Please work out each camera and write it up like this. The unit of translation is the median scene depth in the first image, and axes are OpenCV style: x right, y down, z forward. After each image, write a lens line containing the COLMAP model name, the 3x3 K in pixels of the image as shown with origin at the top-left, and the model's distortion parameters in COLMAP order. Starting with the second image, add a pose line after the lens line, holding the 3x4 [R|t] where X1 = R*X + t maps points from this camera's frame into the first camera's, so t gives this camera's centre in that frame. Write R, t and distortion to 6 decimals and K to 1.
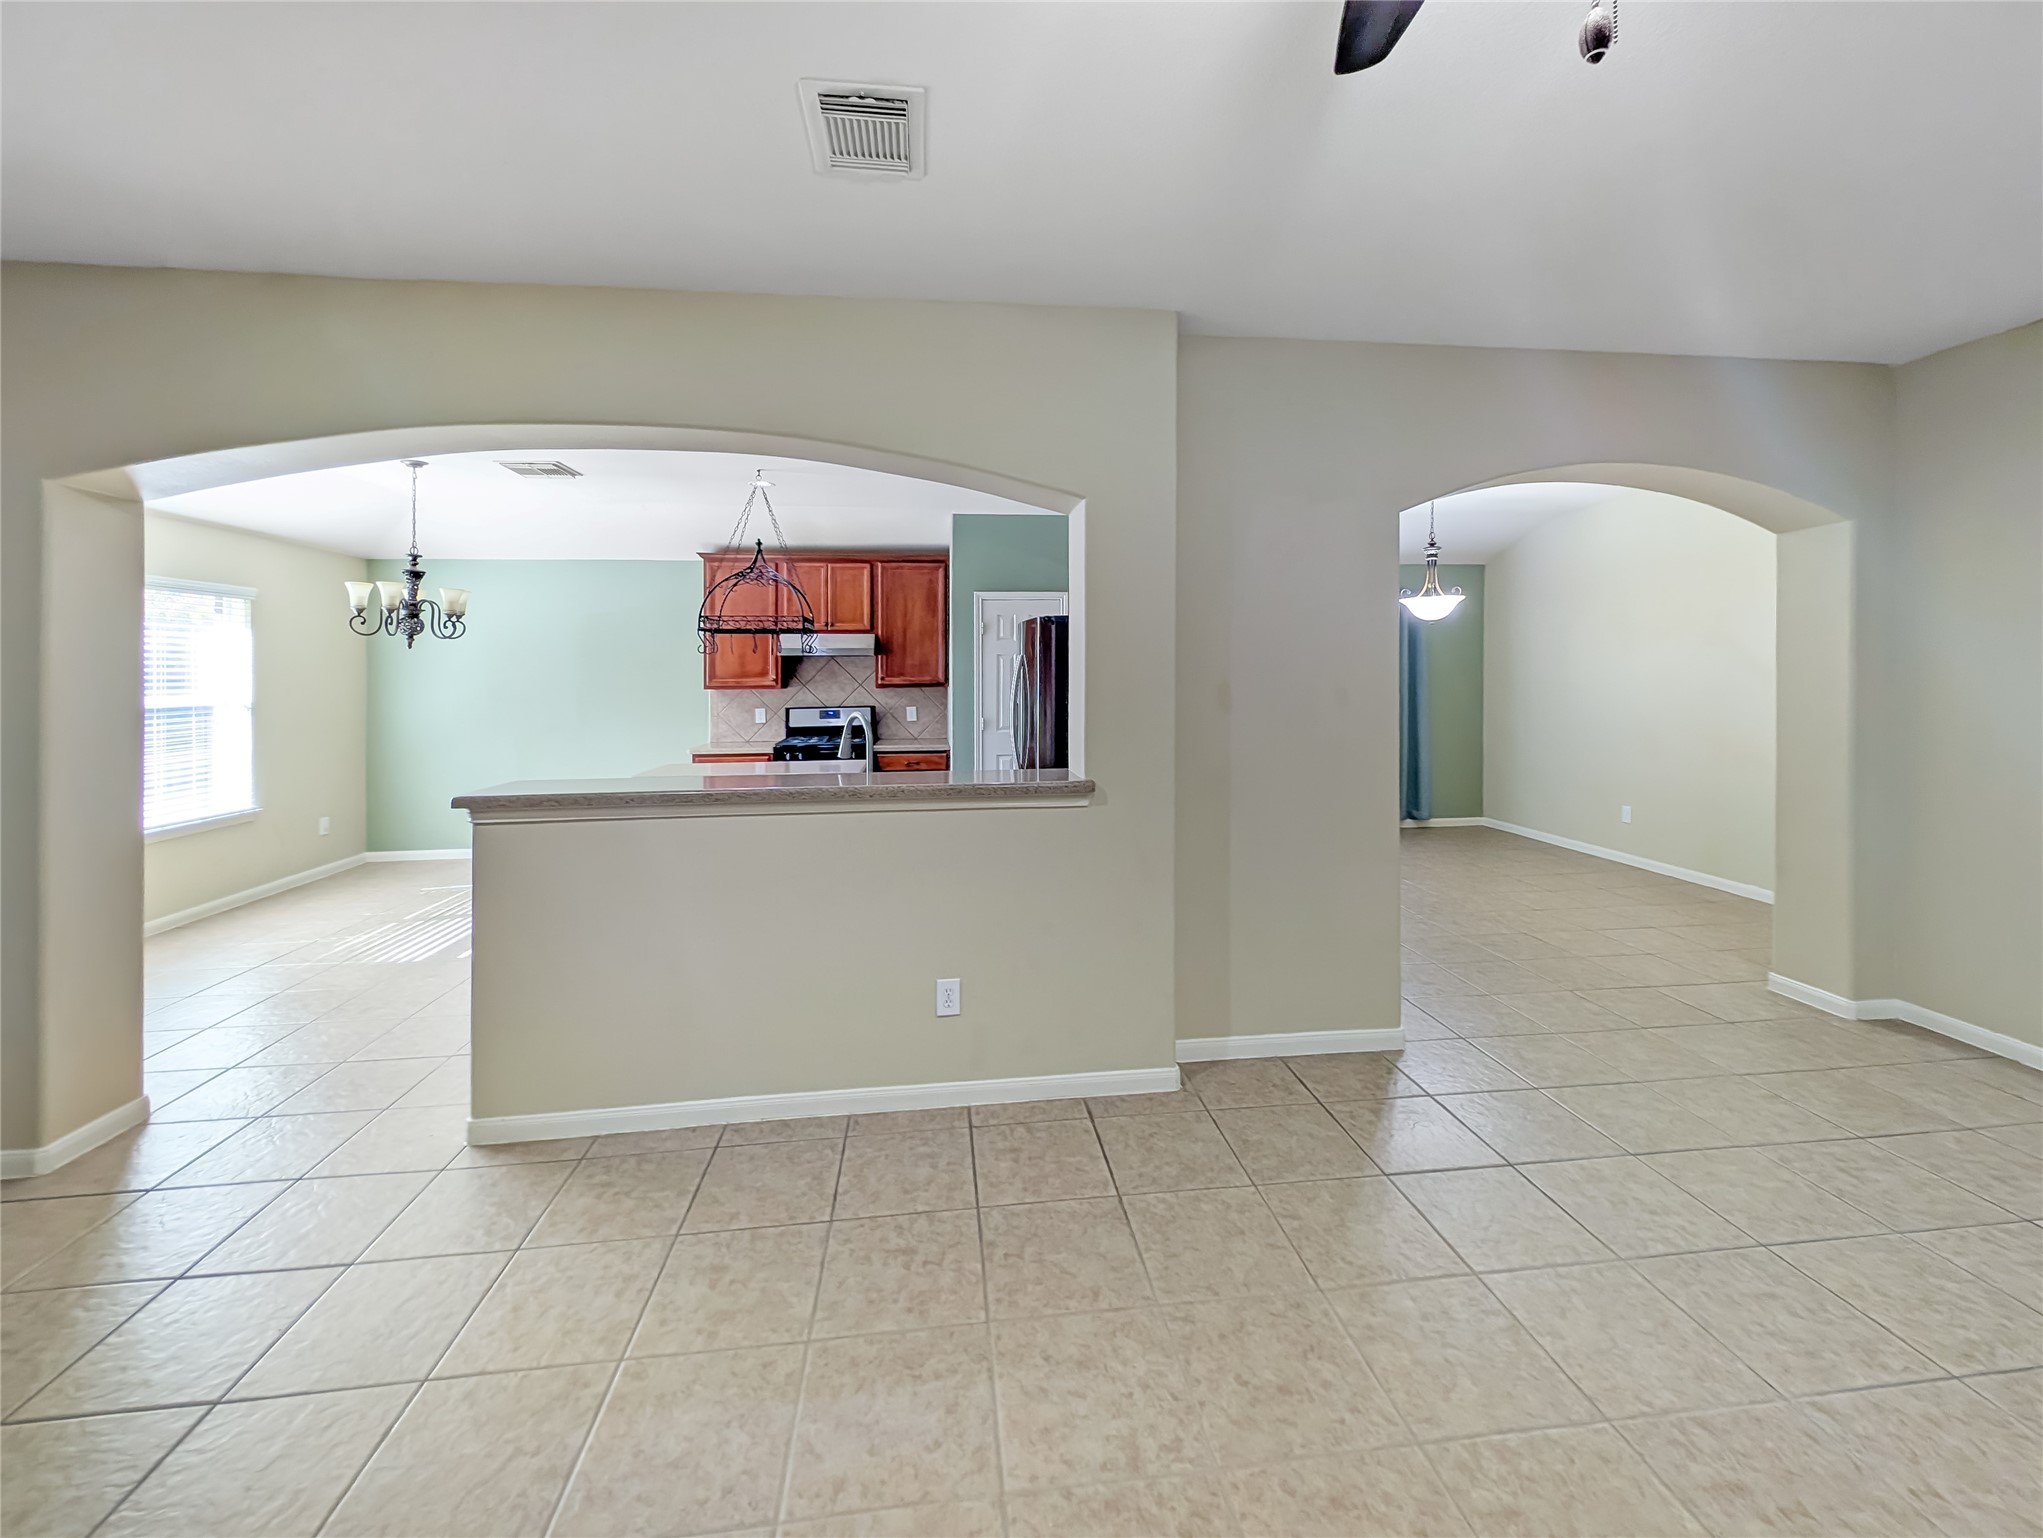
lens RADIAL K [[812.6, 0, 1033.4], [0, 812.6, 666.3], [0, 0, 1]] dist [0.006042, -0.000568]
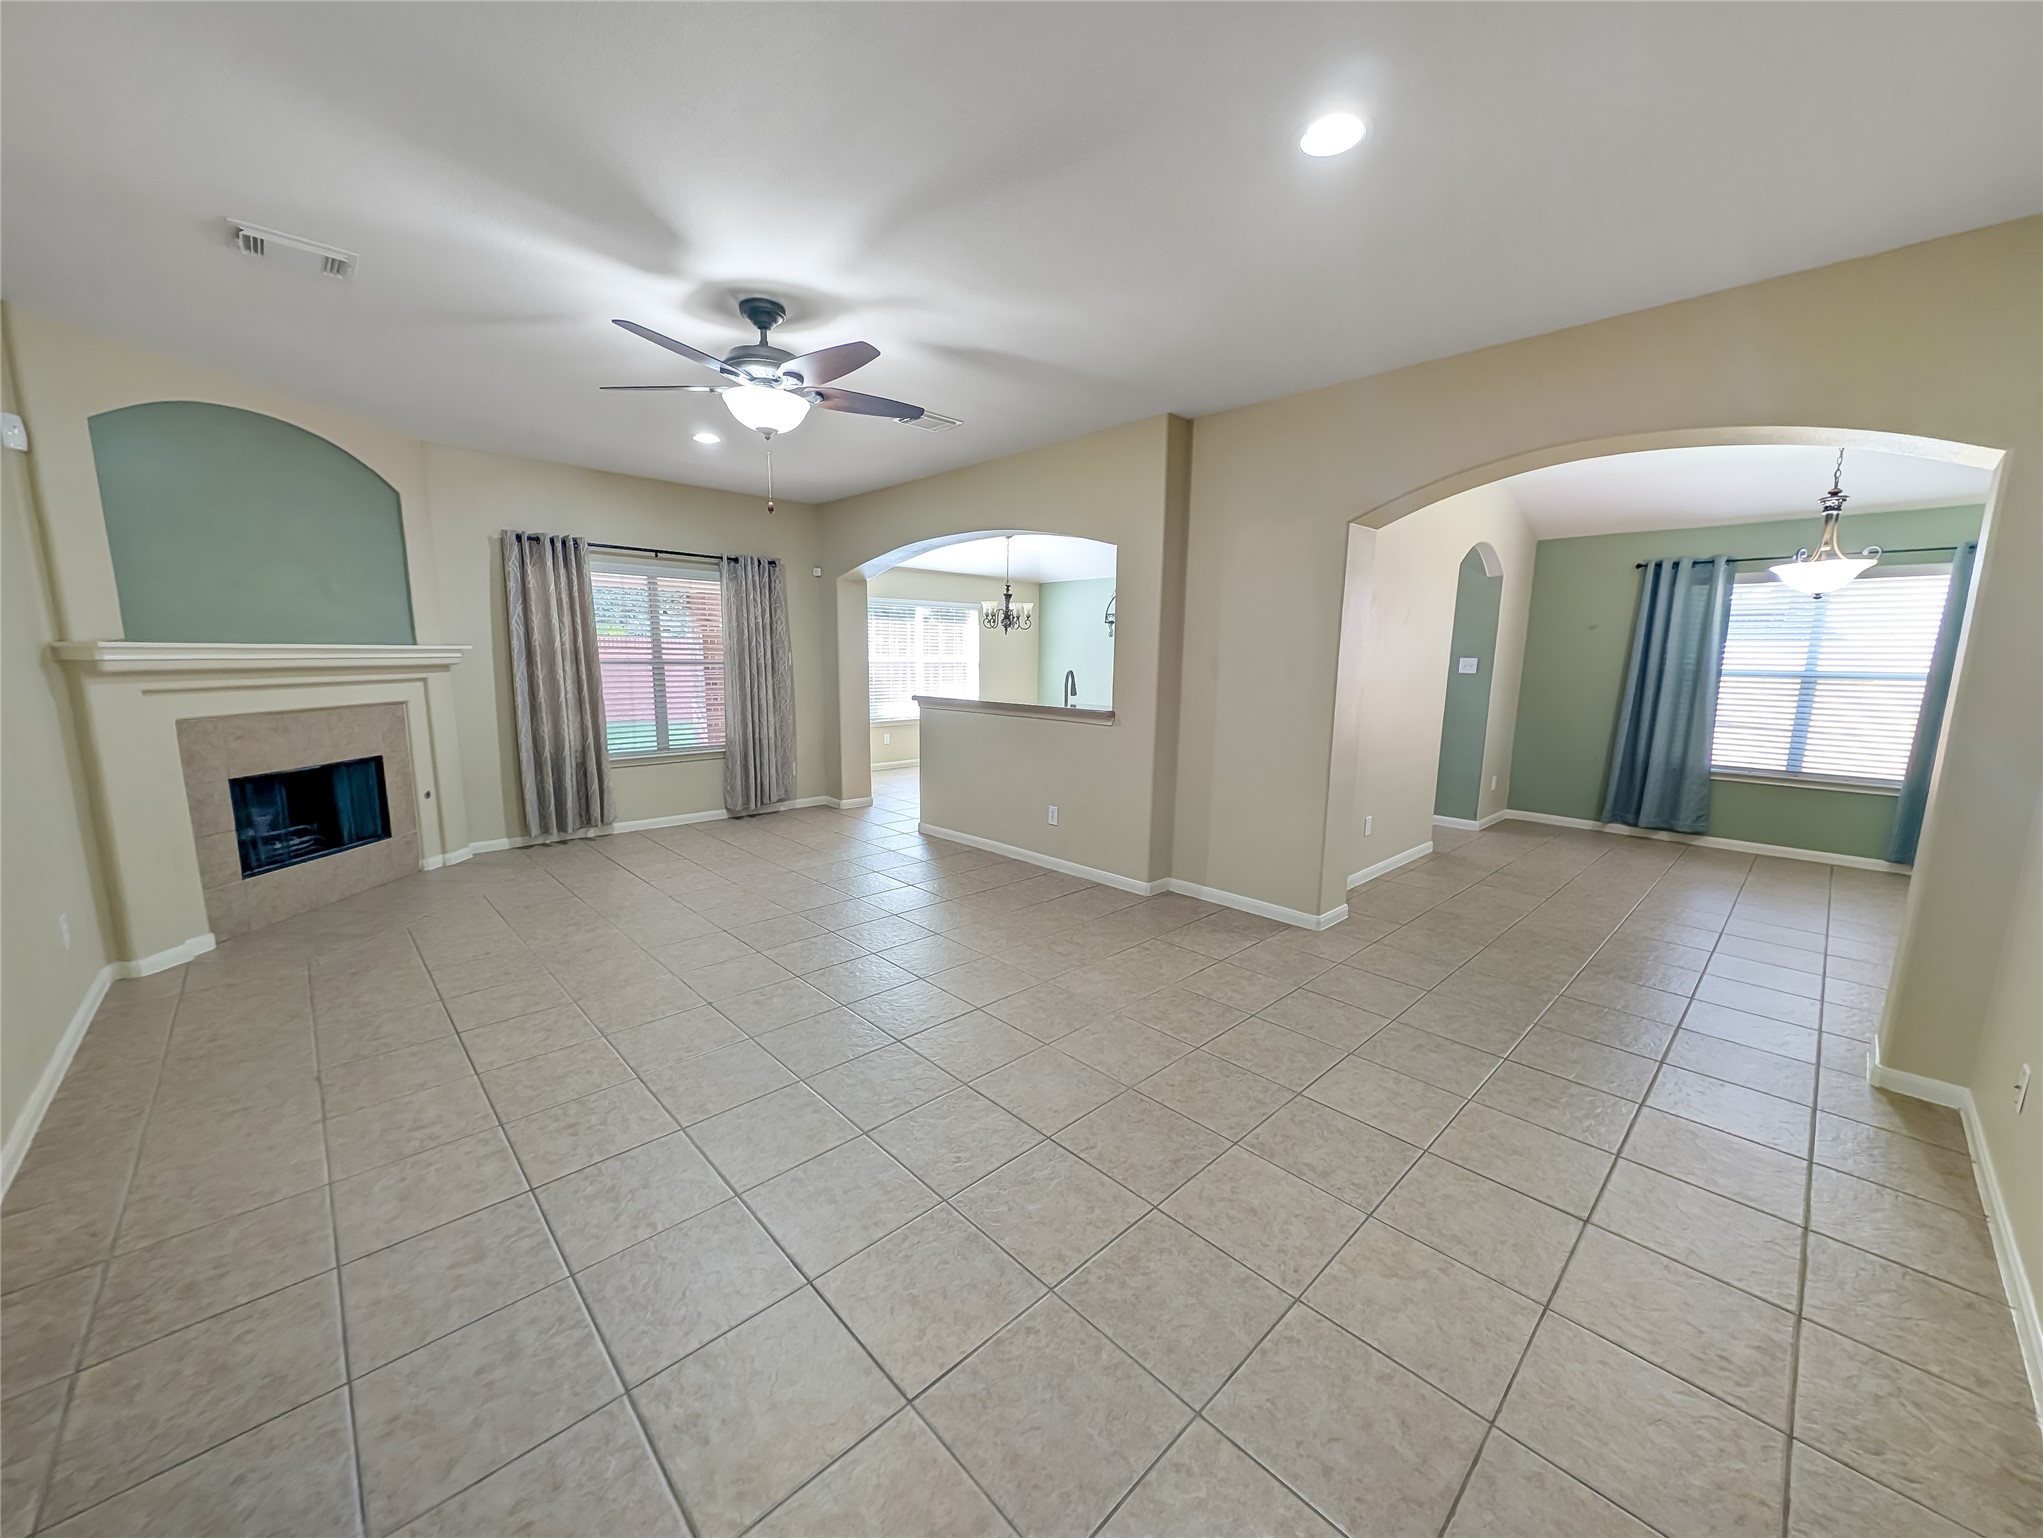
lens RADIAL K [[765.8, 0, 1024.3], [0, 765.8, 773.9], [0, 0, 1]] dist [0.000579, -0.002735]
pose [[0.601484, 0.138687, -0.786754, 0.710483], [-0.011033, 0.986164, 0.165404, 0.001704], [0.798808, -0.090807, 0.594693, -0.080355]]
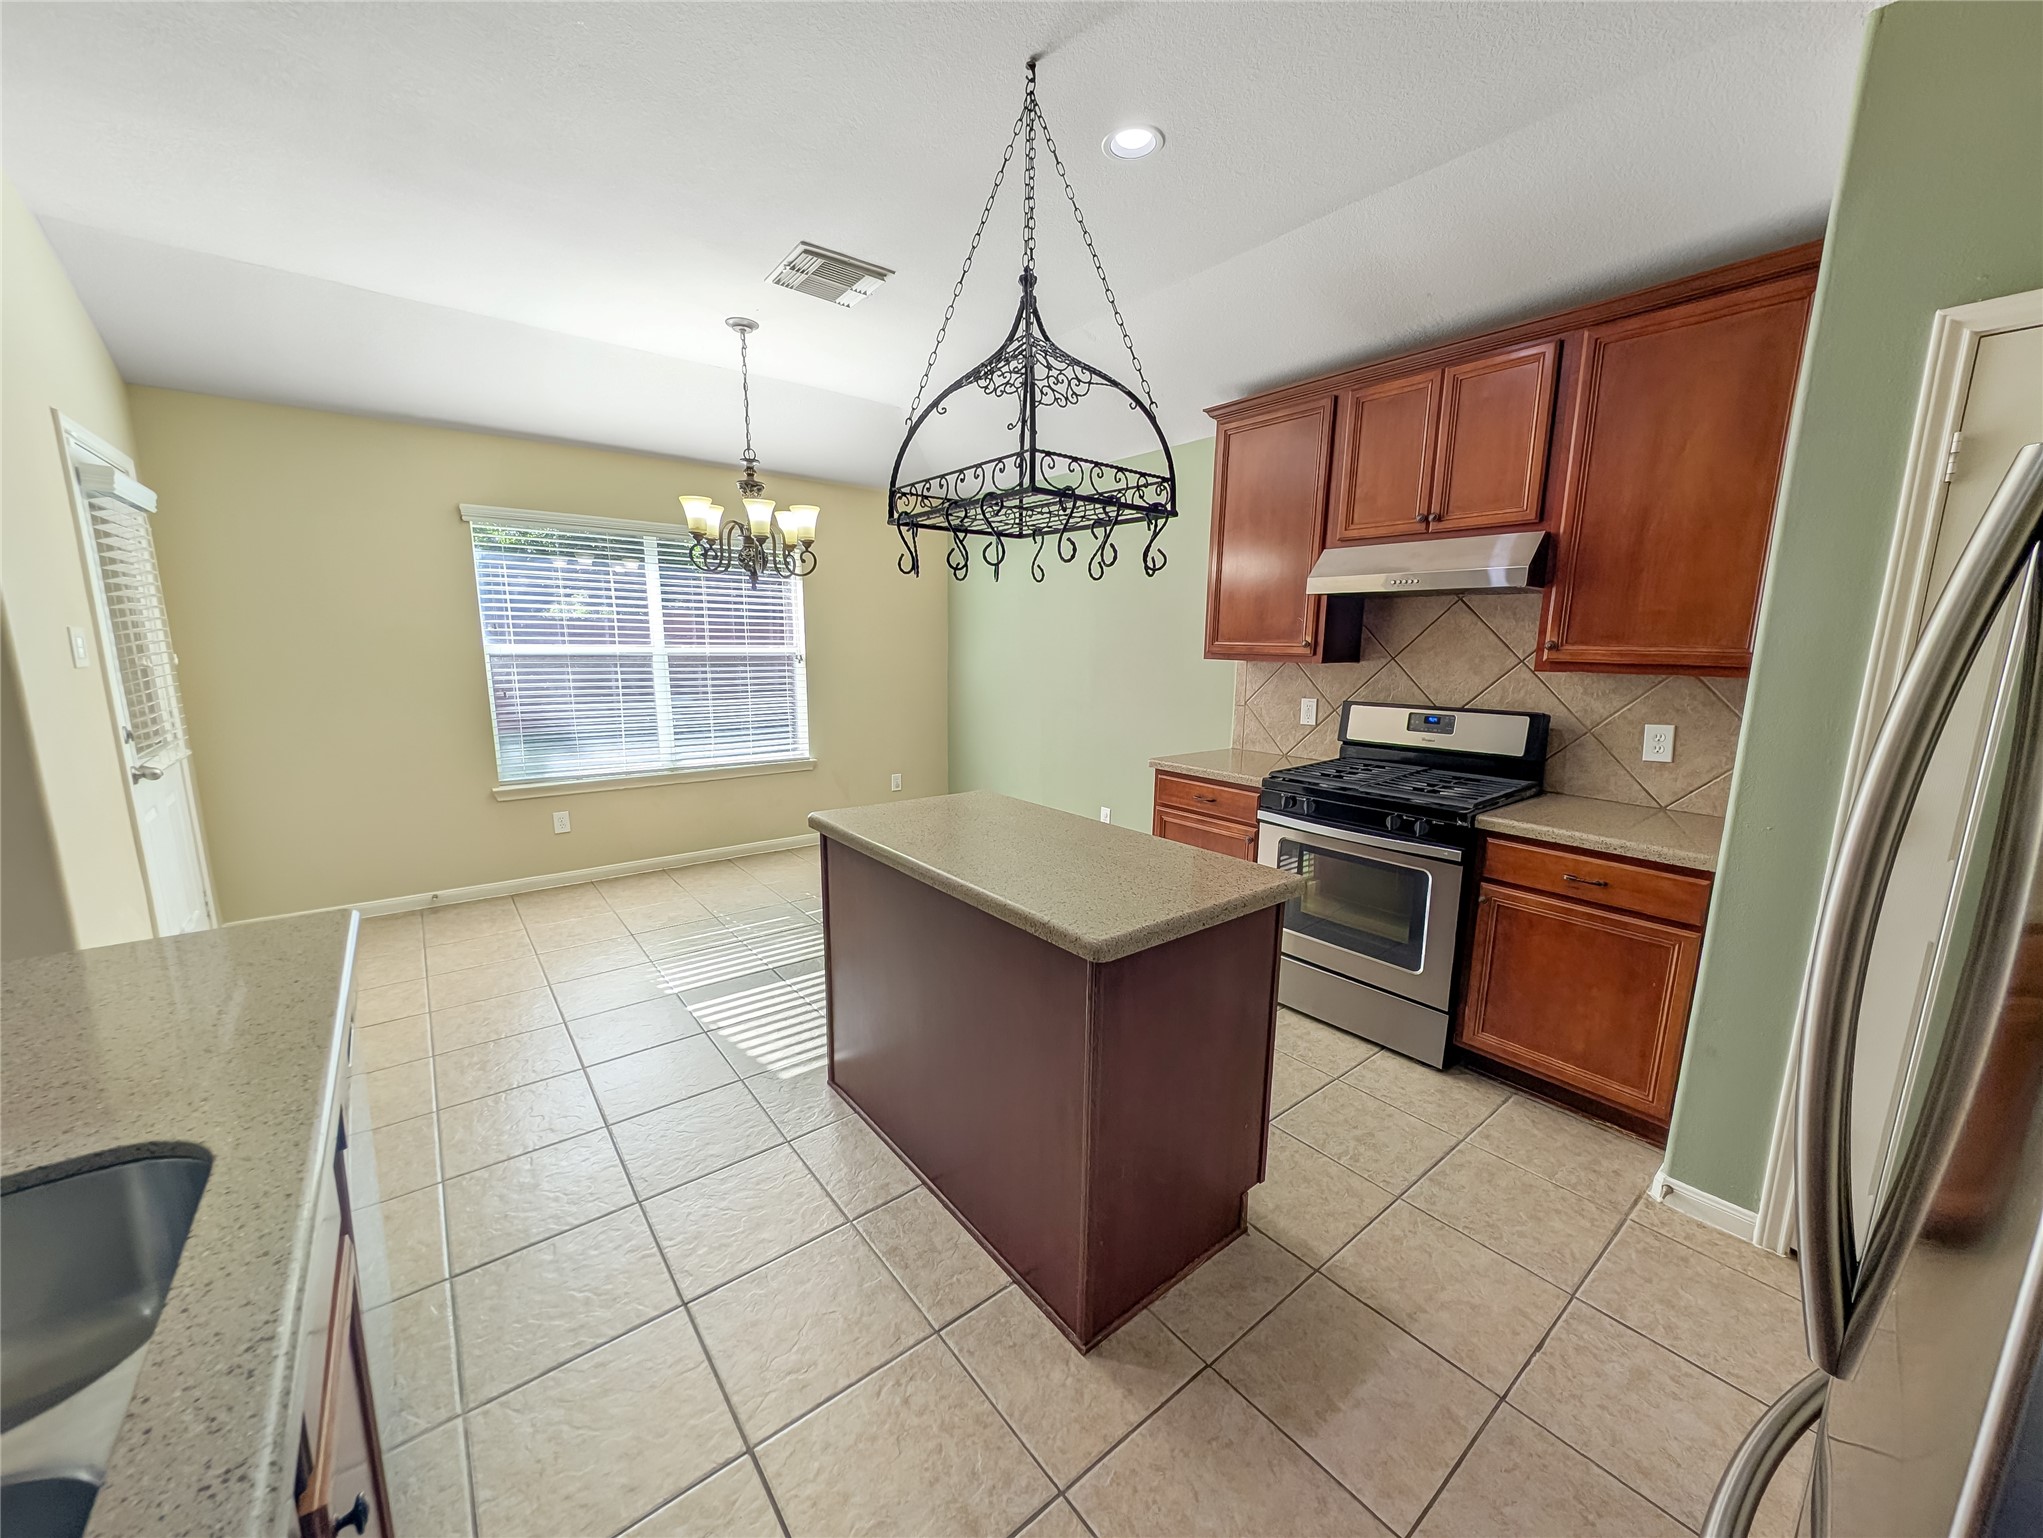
lens RADIAL K [[765.8, 0, 1023.3], [0, 765.8, 778.3], [0, 0, 1]] dist [0.000579, -0.002735]
pose [[0.513452, 0.167375, -0.841637, 0.007078], [-0.010227, 0.981918, 0.189033, 0.012352], [0.858057, -0.088451, 0.505880, 0.734077]]
